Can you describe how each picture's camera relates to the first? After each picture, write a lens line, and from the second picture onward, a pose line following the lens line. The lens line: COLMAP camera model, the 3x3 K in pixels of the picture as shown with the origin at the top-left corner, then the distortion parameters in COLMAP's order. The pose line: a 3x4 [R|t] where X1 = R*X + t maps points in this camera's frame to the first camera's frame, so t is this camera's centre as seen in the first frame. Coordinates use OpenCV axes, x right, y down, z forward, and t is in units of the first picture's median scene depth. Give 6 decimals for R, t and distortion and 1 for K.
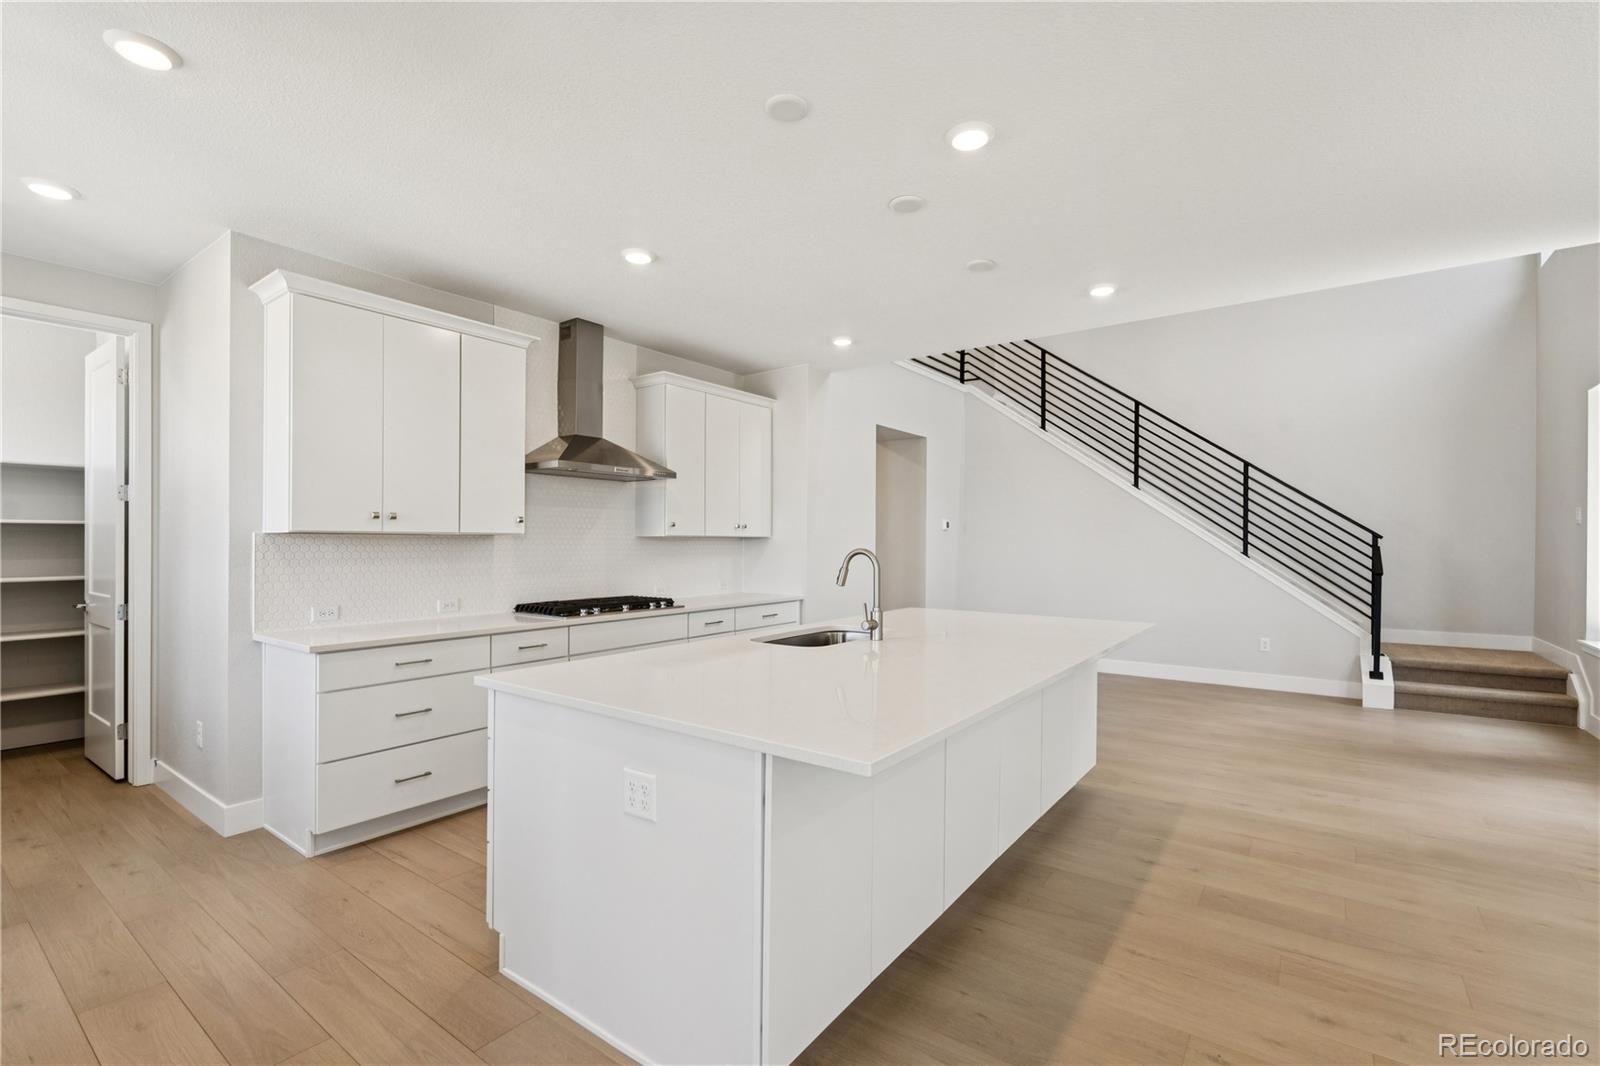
lens RADIAL K [[707.8, 0, 796.9], [0, 707.8, 549.1], [0, 0, 1]] dist [-0.000606, -0.000107]
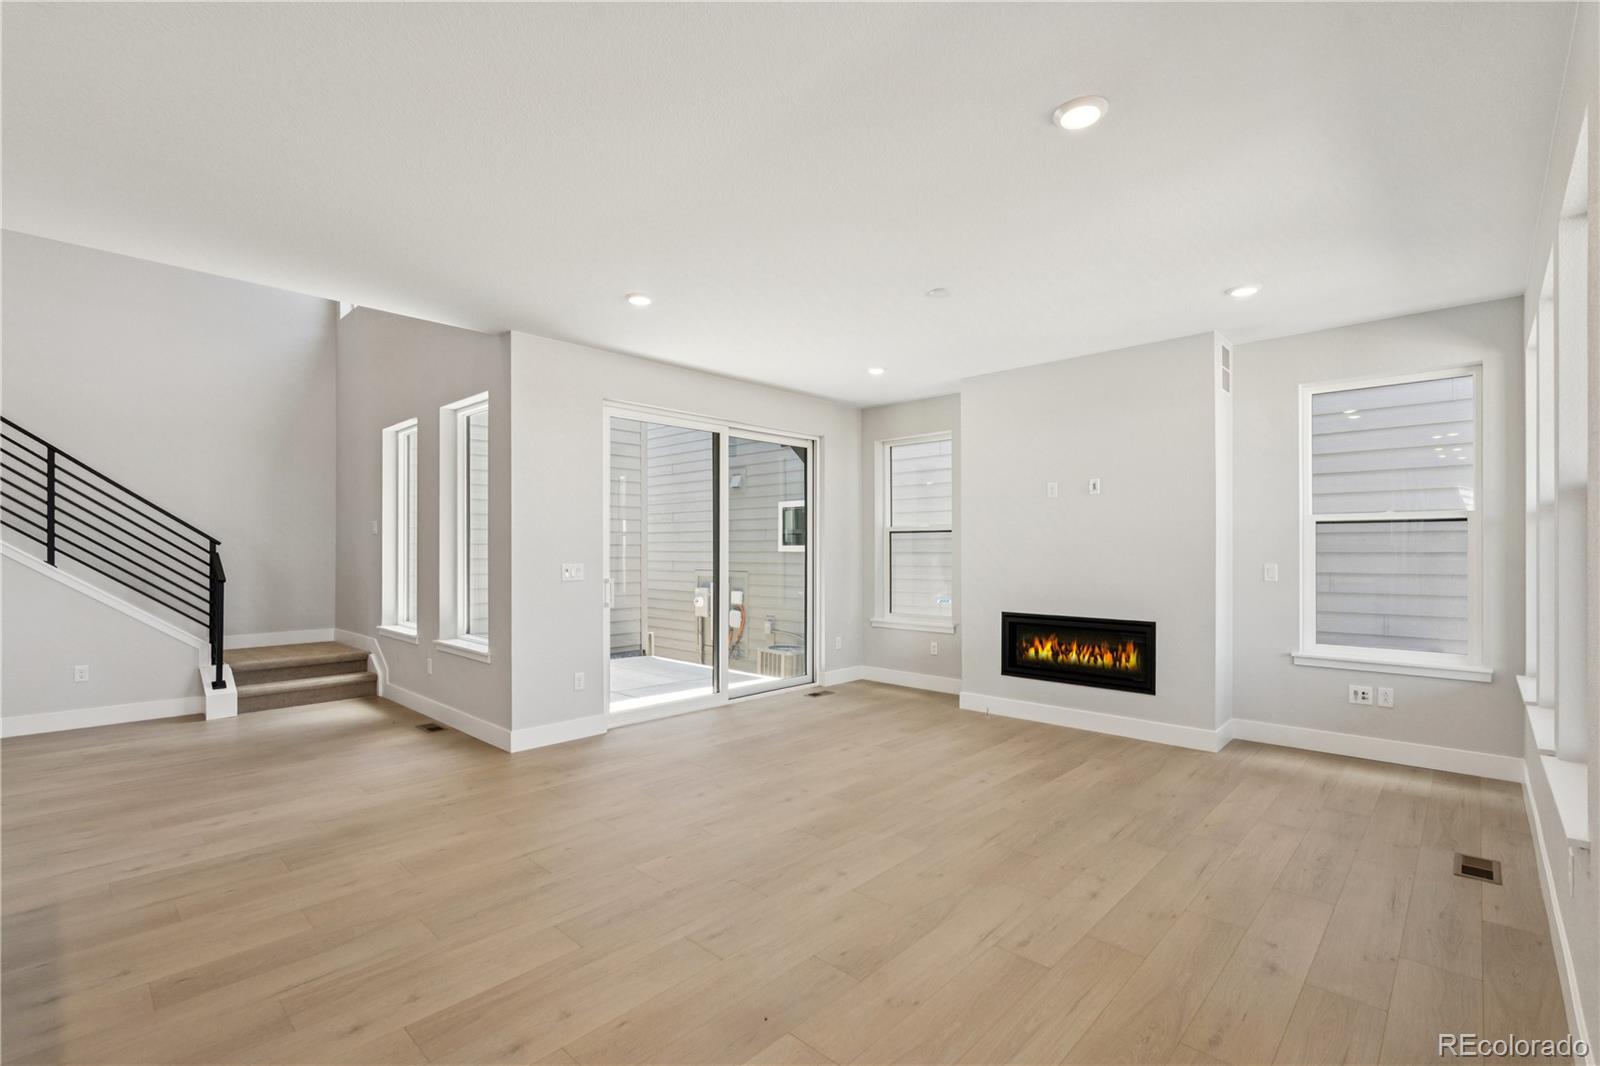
lens RADIAL K [[714.5, 0, 796.5], [0, 714.5, 547.9], [0, 0, 1]] dist [-0.001213, -0.000884]
pose [[0.125781, 0.002484, 0.992055, -0.075195], [0.008784, 0.999955, -0.003617, 0.000255], [-0.992019, 0.009169, 0.125753, 0.113337]]
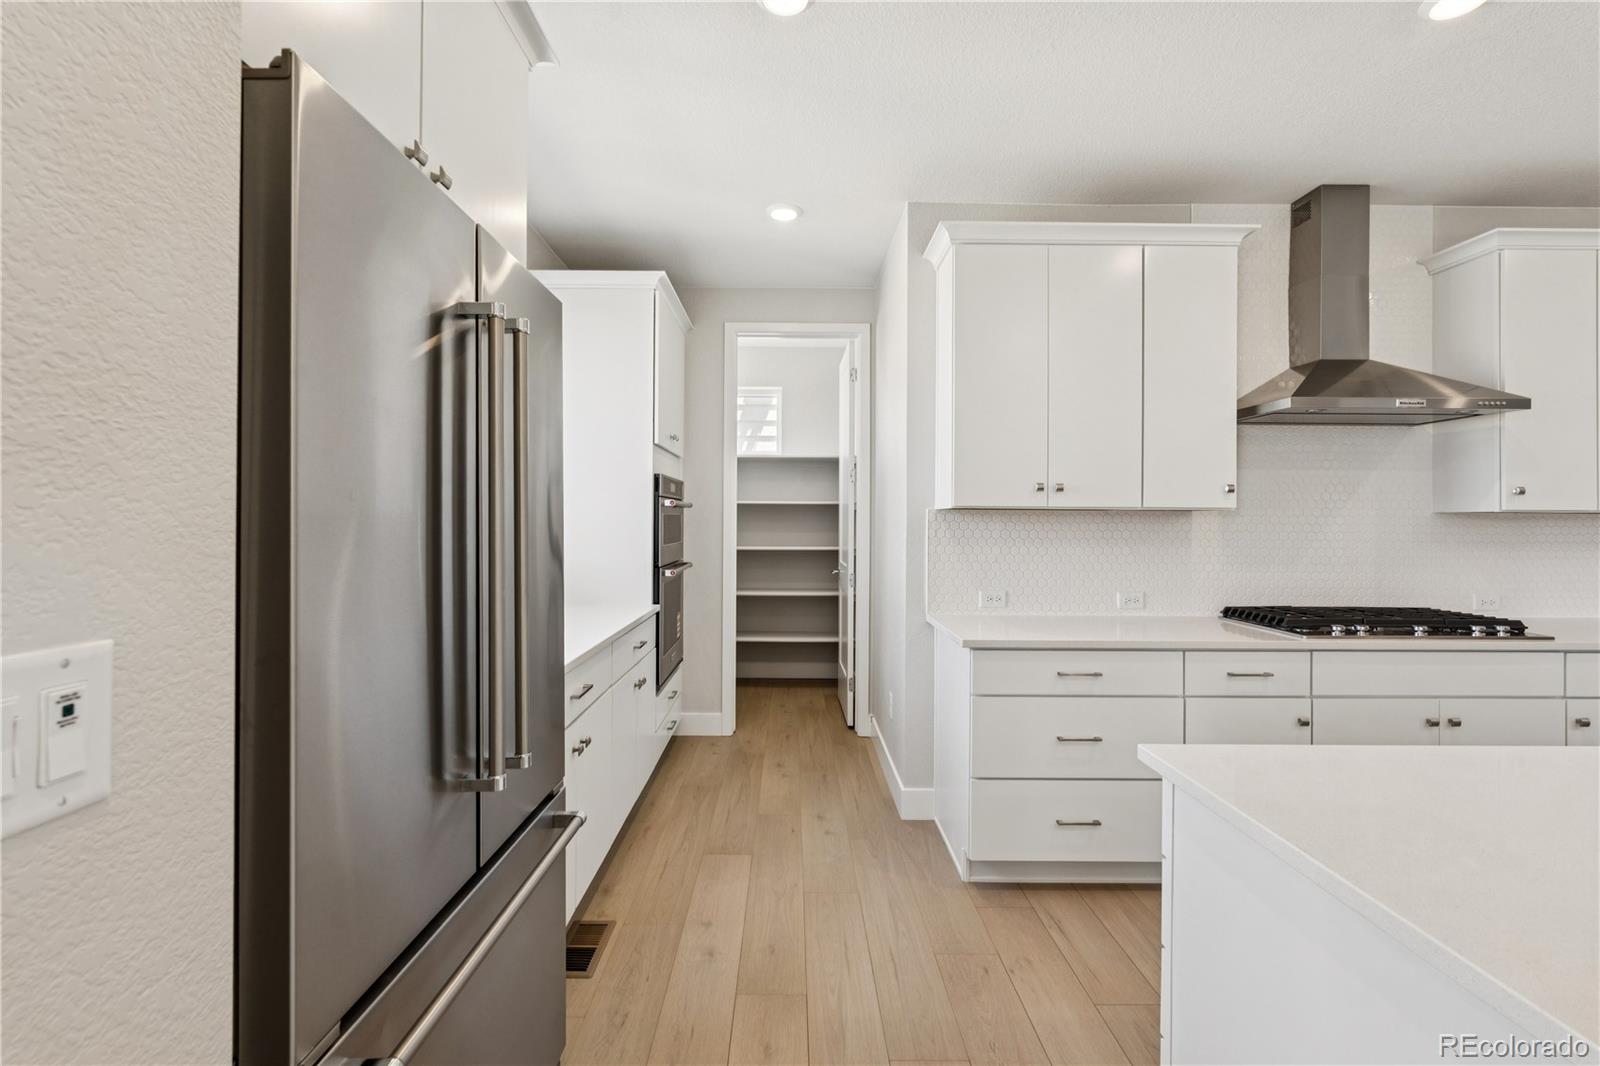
lens RADIAL K [[712.7, 0, 799.3], [0, 712.7, 508.4], [0, 0, 1]] dist [-0.000935, -0.000124]
pose [[0.603795, -0.009508, -0.797083, -0.074905], [-0.012104, 0.999704, -0.021094, -0.001245], [0.797048, 0.022384, 0.603501, 0.205157]]
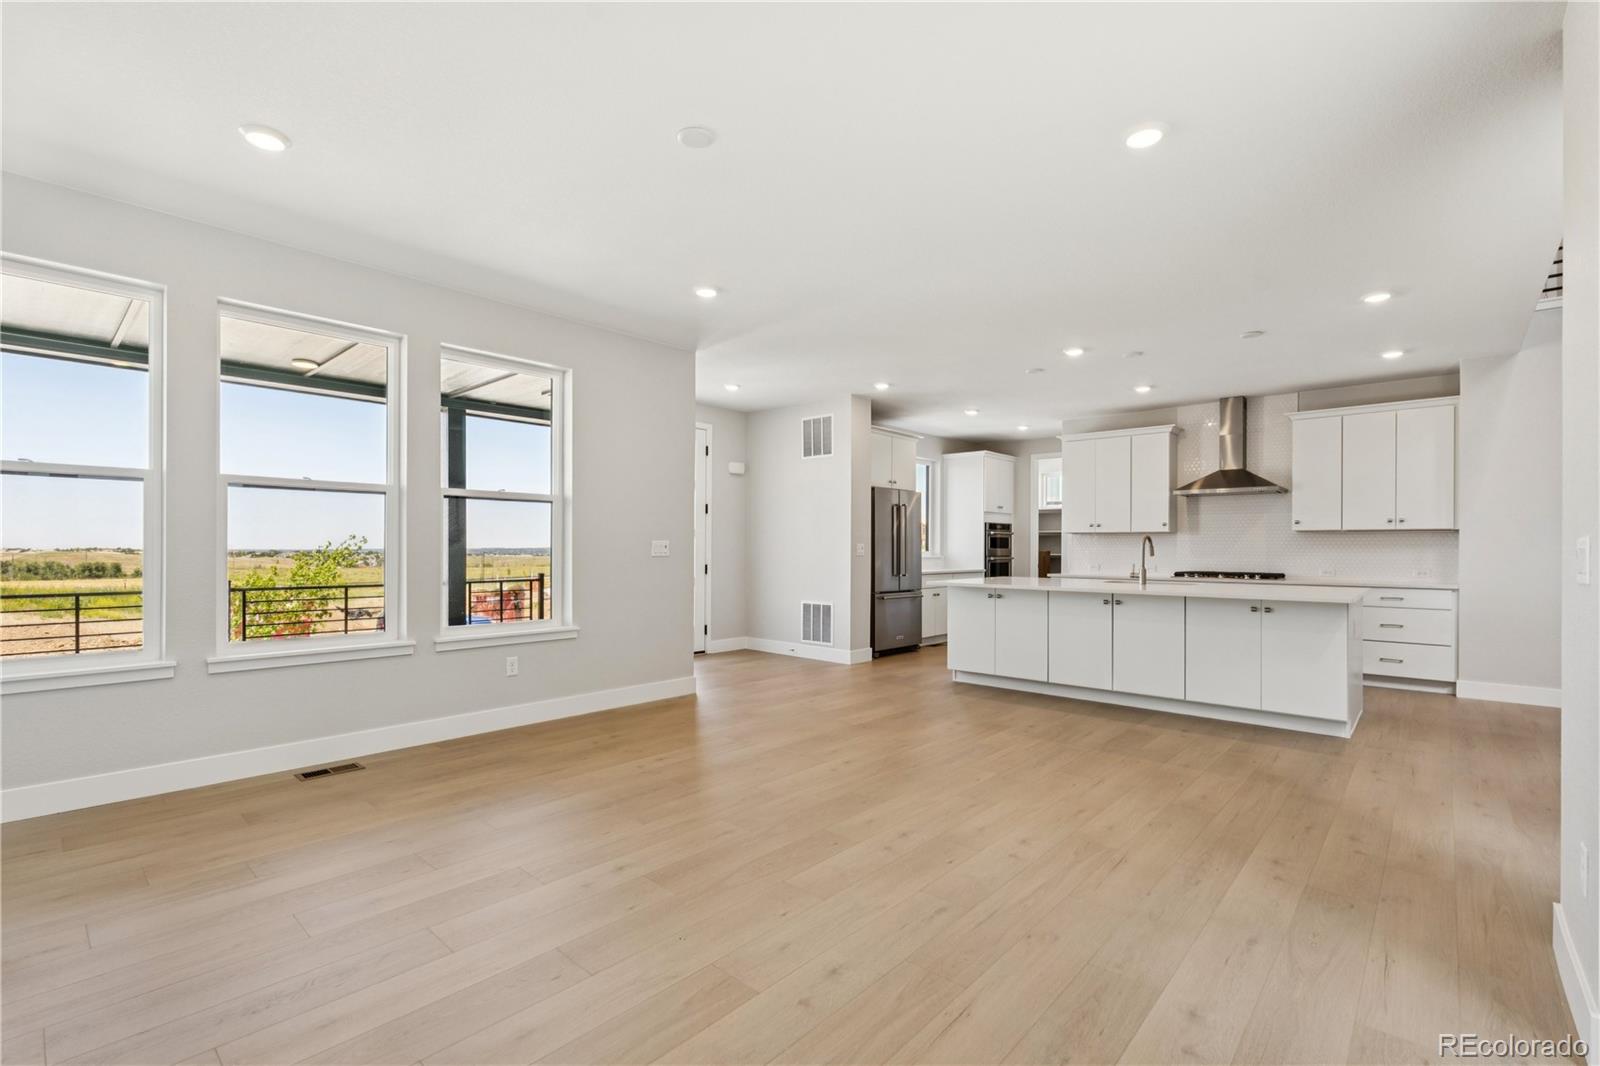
lens RADIAL K [[716.1, 0, 789.4], [0, 716.1, 550.3], [0, 0, 1]] dist [-0.001473, 0.000091]
pose [[-0.108454, 0.003057, -0.994097, 1.454520], [-0.014280, 0.999887, 0.004633, 0.030136], [0.993999, 0.014698, -0.108398, 0.194924]]
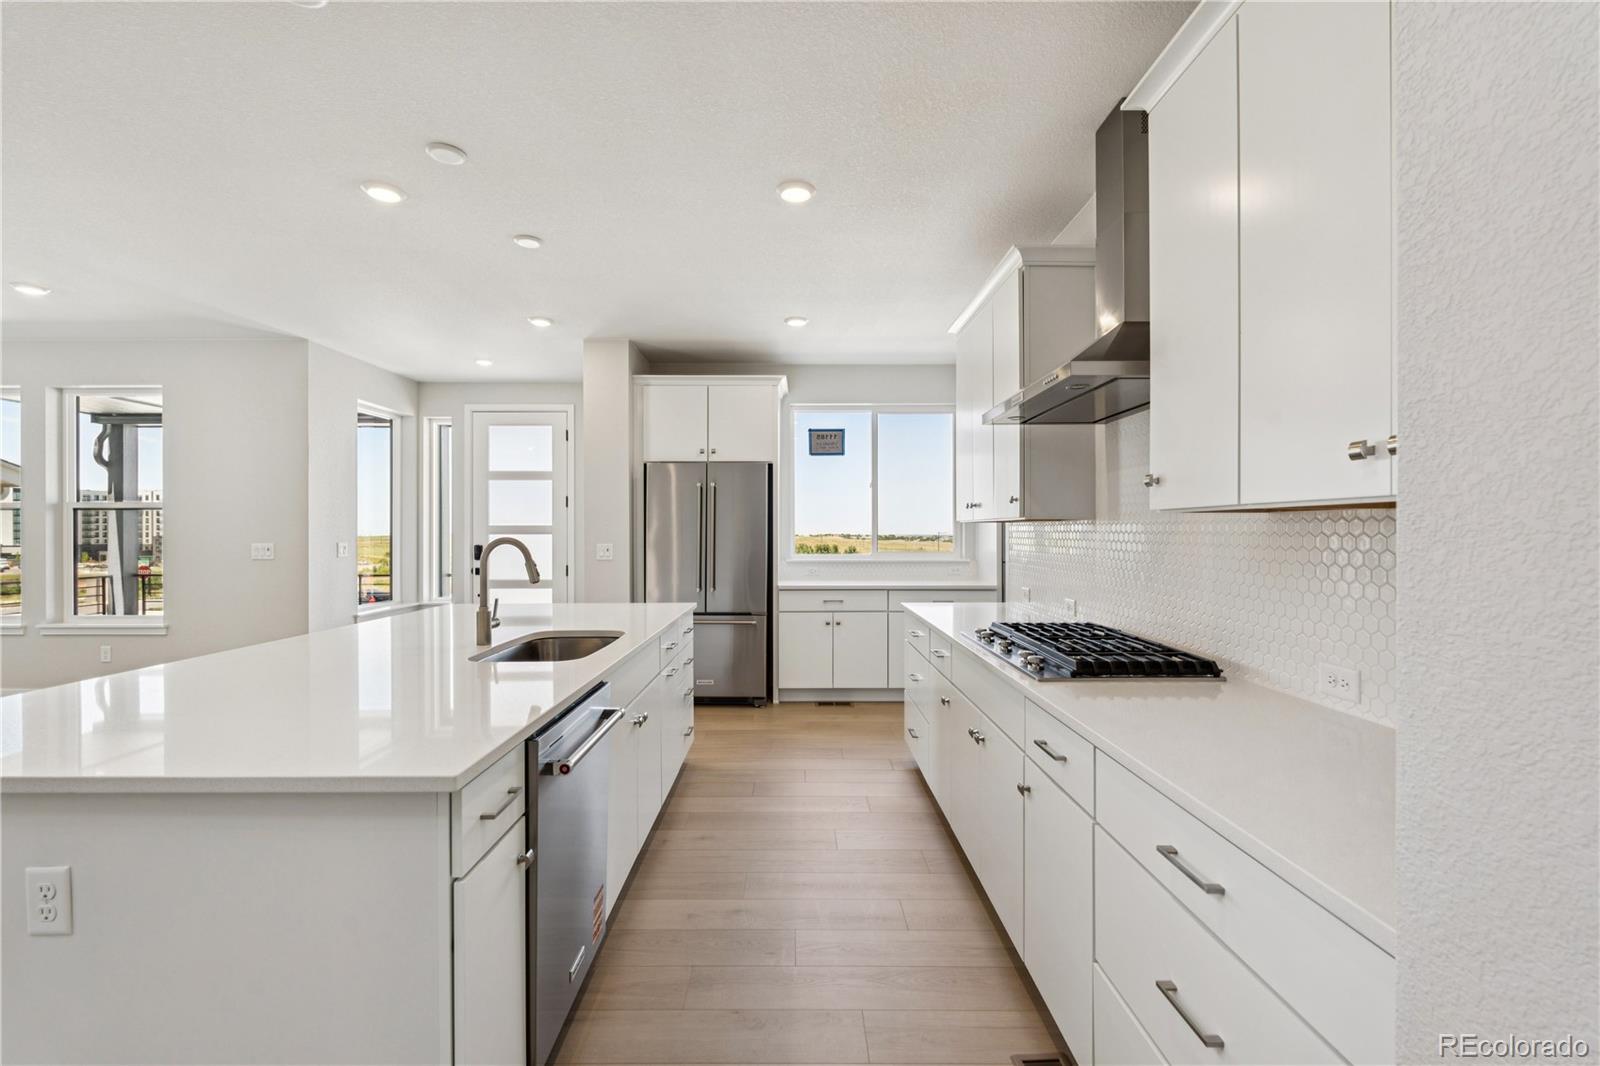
lens RADIAL K [[701.5, 0, 800.0], [0, 701.5, 533.0], [0, 0, 1]] dist [-0.001605, -0.000240]
pose [[-0.800738, 0.002054, -0.599012, 0.215568], [-0.004736, 0.999941, 0.009759, -0.010843], [0.598996, 0.010652, -0.800681, 1.324451]]
